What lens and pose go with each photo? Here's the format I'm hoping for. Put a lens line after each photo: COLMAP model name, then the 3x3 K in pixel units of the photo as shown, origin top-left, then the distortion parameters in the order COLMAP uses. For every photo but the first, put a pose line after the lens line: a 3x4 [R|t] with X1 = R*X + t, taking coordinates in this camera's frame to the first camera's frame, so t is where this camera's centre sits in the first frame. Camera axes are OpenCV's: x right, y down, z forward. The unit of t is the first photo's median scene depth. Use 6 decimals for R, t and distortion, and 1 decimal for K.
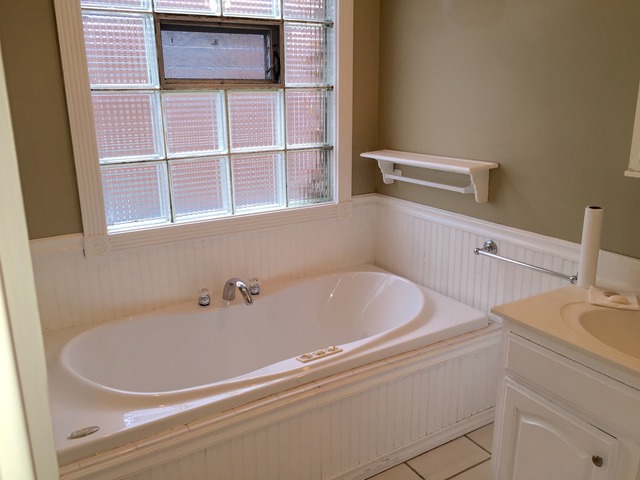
lens RADIAL K [[548.1, 0, 320.9], [0, 548.1, 240.8], [0, 0, 1]] dist [0.044202, -0.068538]
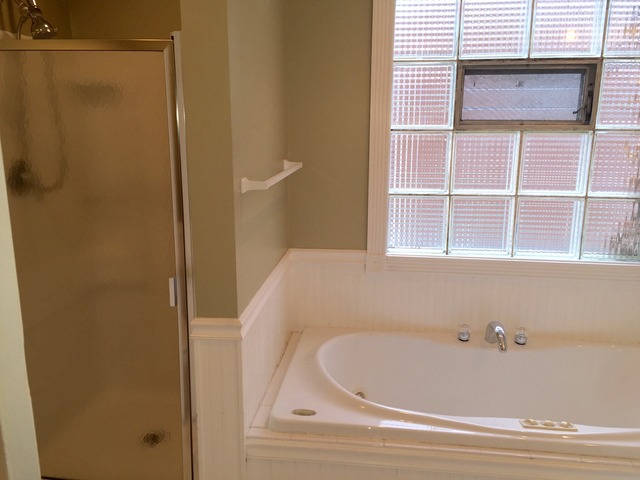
lens RADIAL K [[548.1, 0, 320.1], [0, 548.1, 240.4], [0, 0, 1]] dist [0.044202, -0.068538]
pose [[0.766834, 0.148772, -0.624365, 0.194597], [-0.182762, 0.983109, 0.009787, -0.026108], [0.615275, 0.106605, 0.781071, 0.029736]]
